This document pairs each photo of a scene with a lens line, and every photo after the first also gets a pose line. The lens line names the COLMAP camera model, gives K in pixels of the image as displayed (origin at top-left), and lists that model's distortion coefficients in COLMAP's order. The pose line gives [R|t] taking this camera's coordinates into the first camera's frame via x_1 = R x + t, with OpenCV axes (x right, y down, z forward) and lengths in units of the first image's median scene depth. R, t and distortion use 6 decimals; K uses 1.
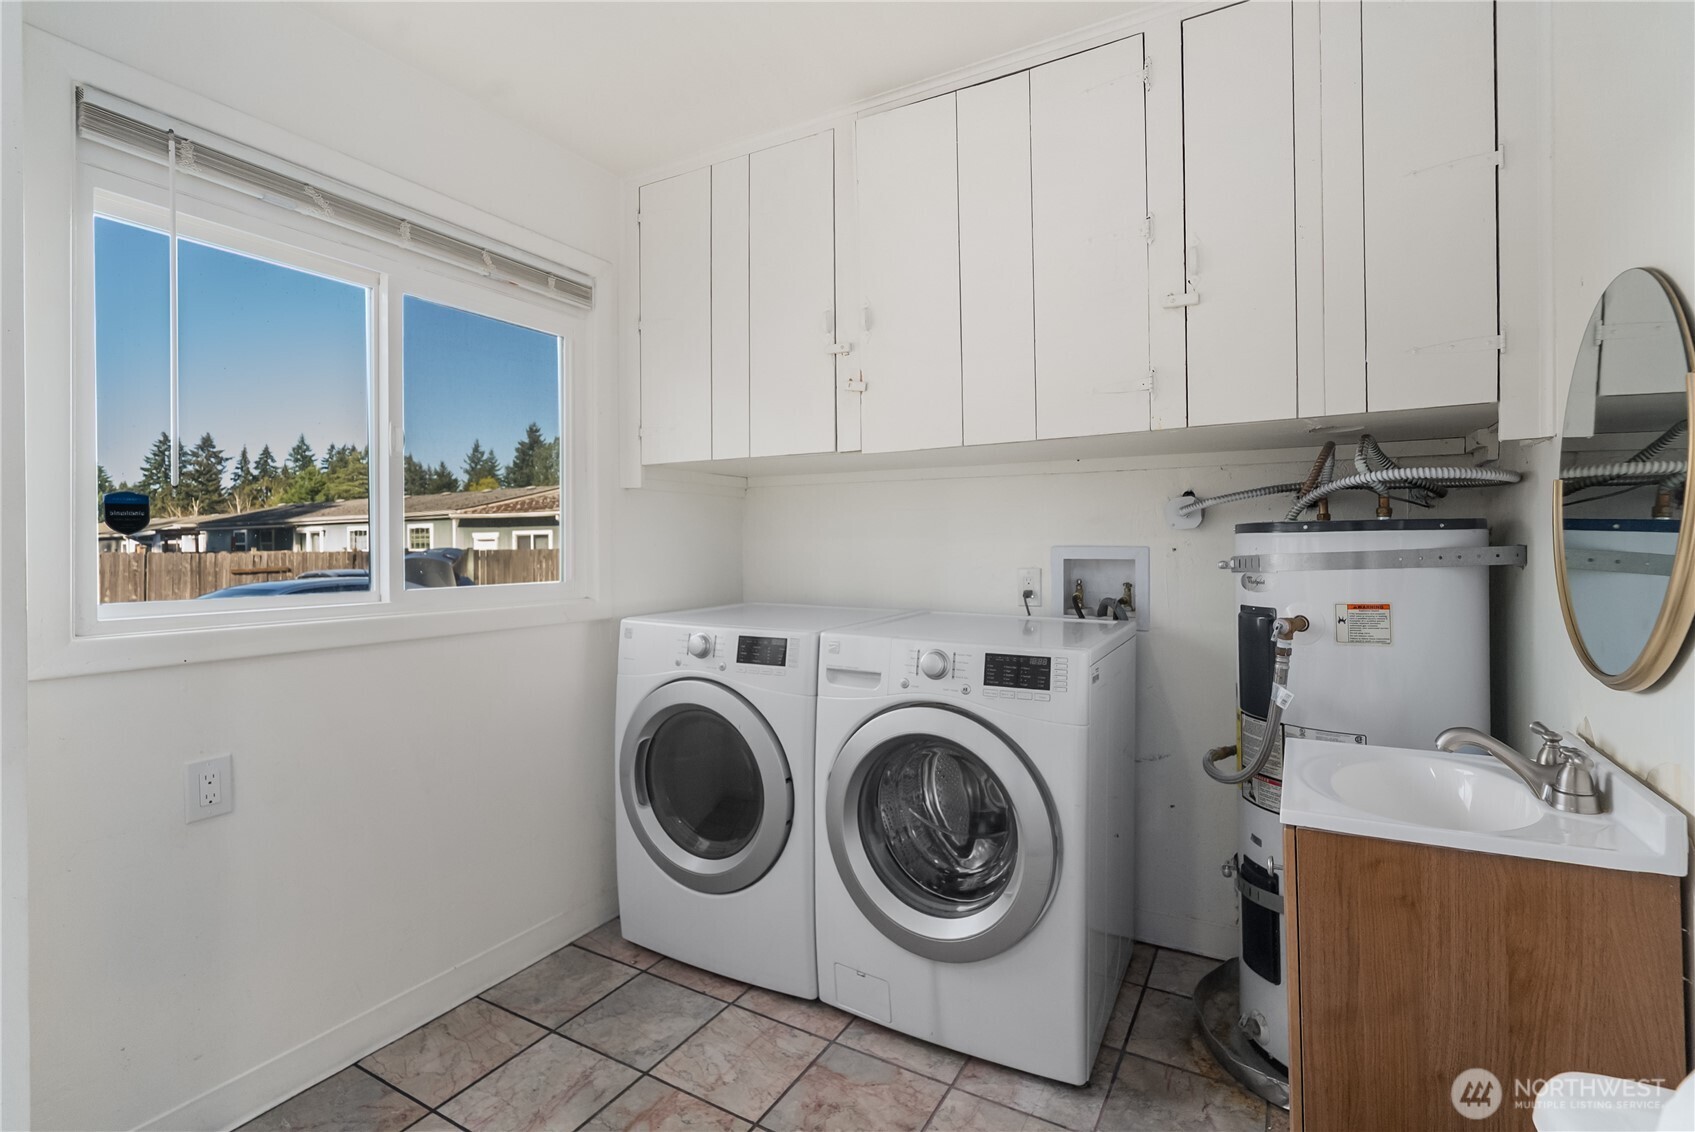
lens RADIAL K [[738.0, 0, 843.7], [0, 738.0, 555.1], [0, 0, 1]] dist [-0.000887, 0.000638]
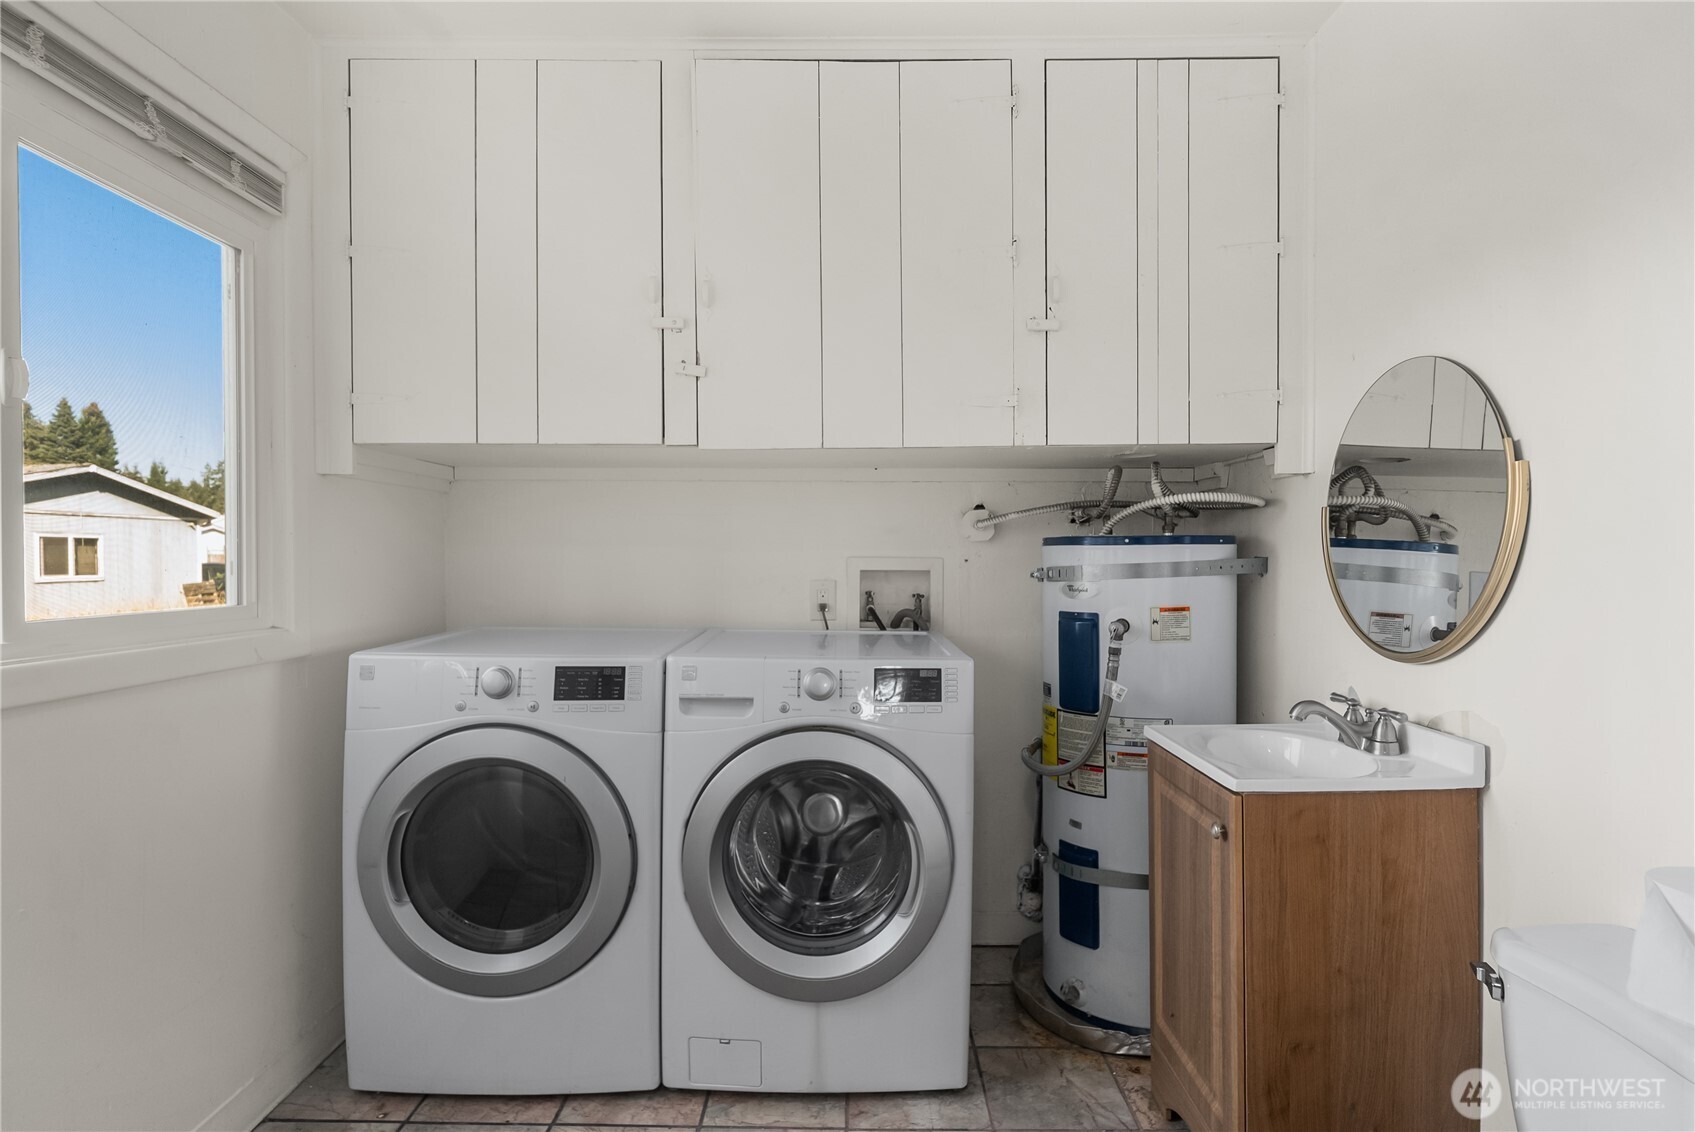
lens RADIAL K [[826.9, 0, 846.7], [0, 826.9, 578.0], [0, 0, 1]] dist [-0.000454, -0.000033]
pose [[0.886312, -0.007387, 0.463030, -0.314991], [0.001642, 0.999917, 0.012808, 0.002214], [-0.463086, -0.010592, 0.886250, 0.066667]]
